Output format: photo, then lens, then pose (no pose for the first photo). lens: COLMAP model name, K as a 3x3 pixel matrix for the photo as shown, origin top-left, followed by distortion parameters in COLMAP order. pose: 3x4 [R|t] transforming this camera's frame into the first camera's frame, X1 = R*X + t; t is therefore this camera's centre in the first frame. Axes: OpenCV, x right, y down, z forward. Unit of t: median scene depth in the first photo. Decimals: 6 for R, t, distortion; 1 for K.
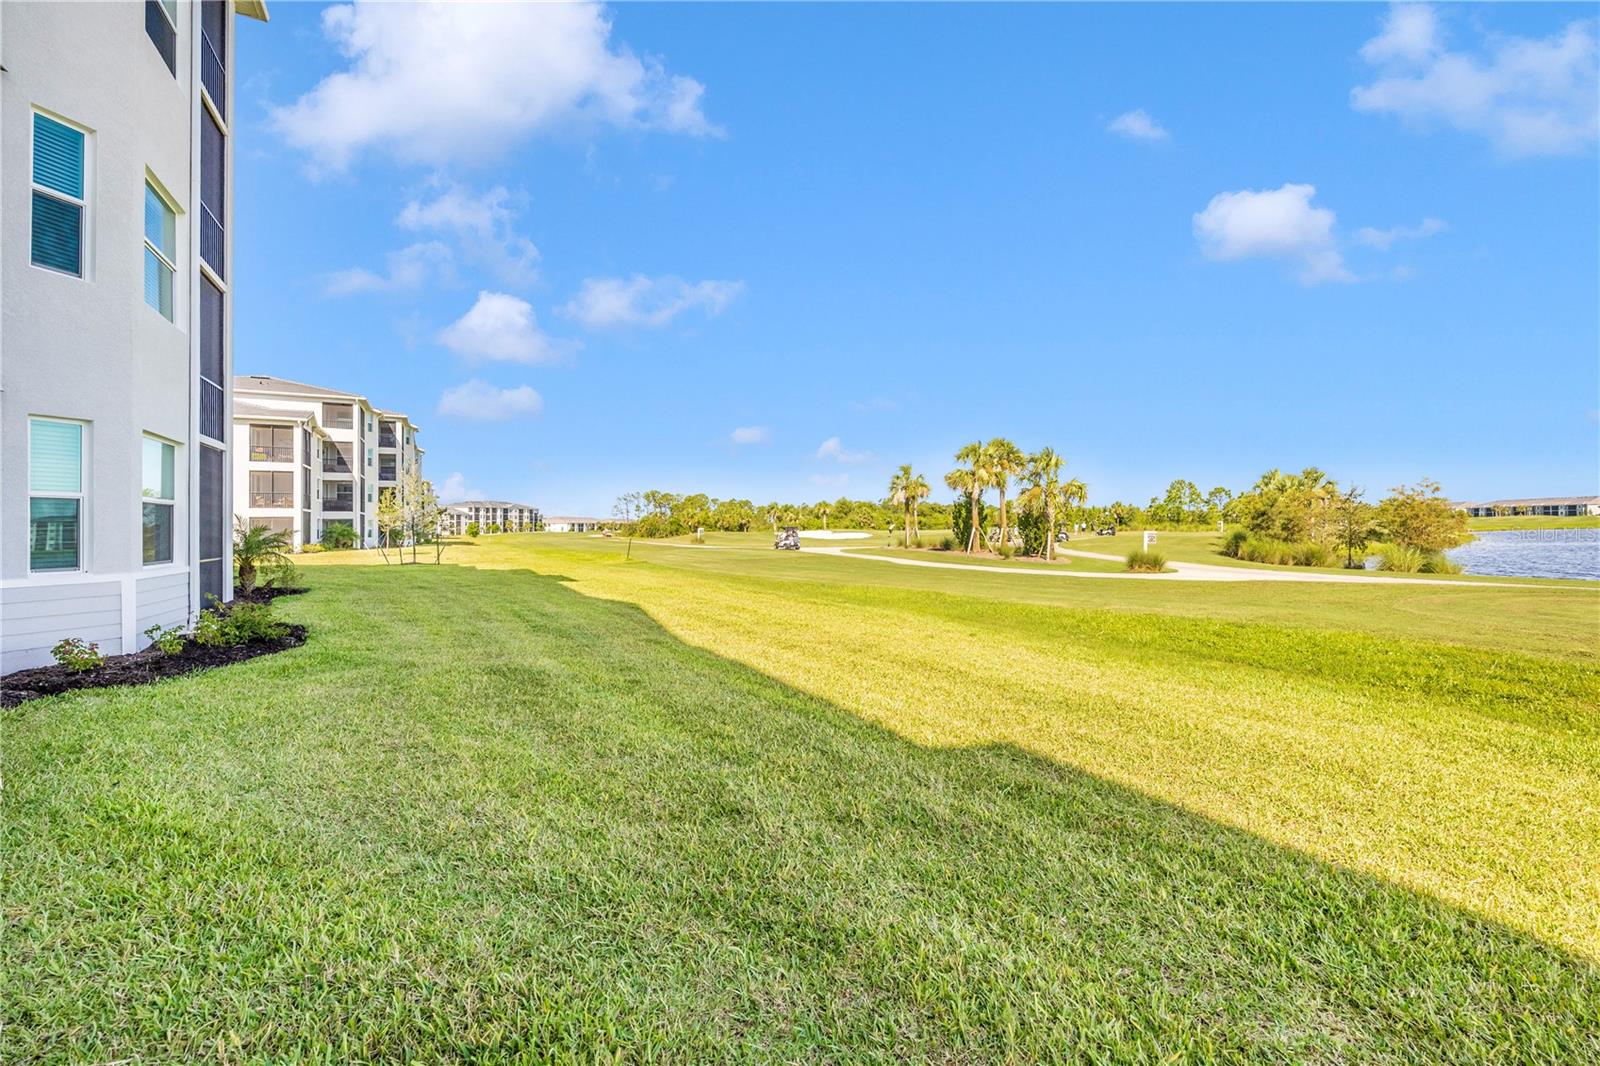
lens RADIAL K [[648.4, 0, 799.0], [0, 648.4, 532.7], [0, 0, 1]] dist [-0.001085, 0.000142]
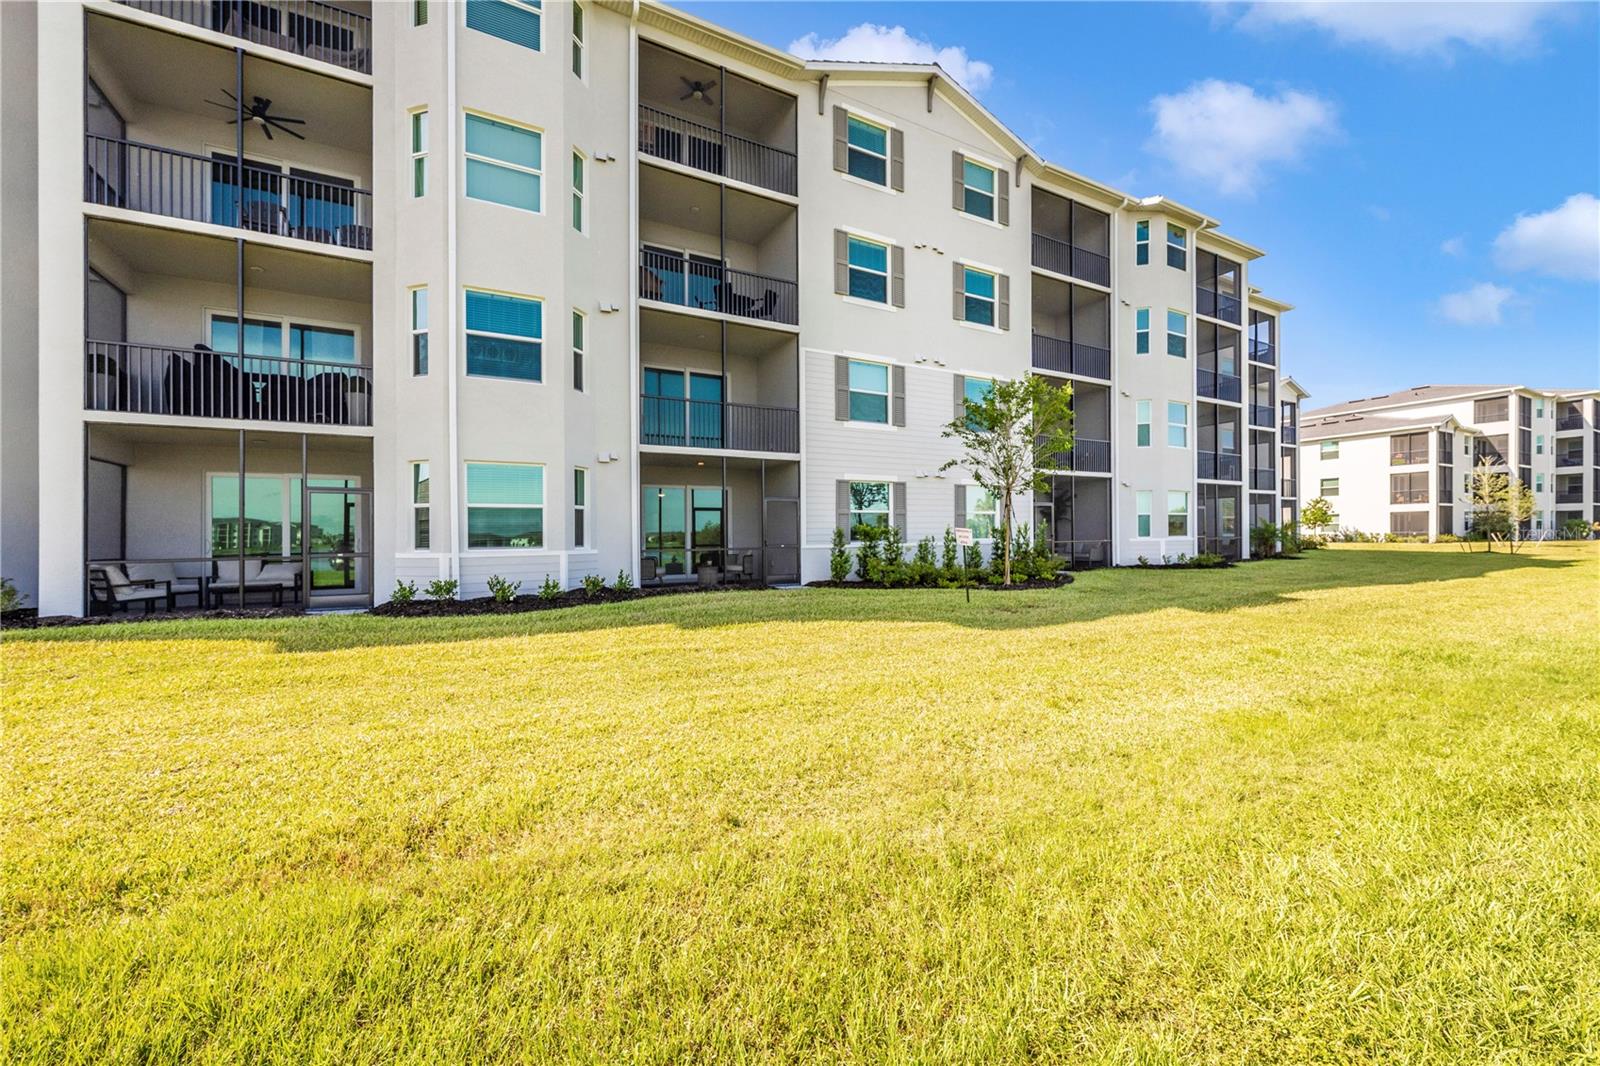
lens RADIAL K [[648.4, 0, 800.0], [0, 648.4, 528.3], [0, 0, 1]] dist [-0.001085, 0.000142]
pose [[0.020204, -0.002098, -0.999794, 0.310989], [0.006391, 0.999978, -0.001969, 0.001351], [0.999775, -0.006349, 0.020217, -0.121029]]
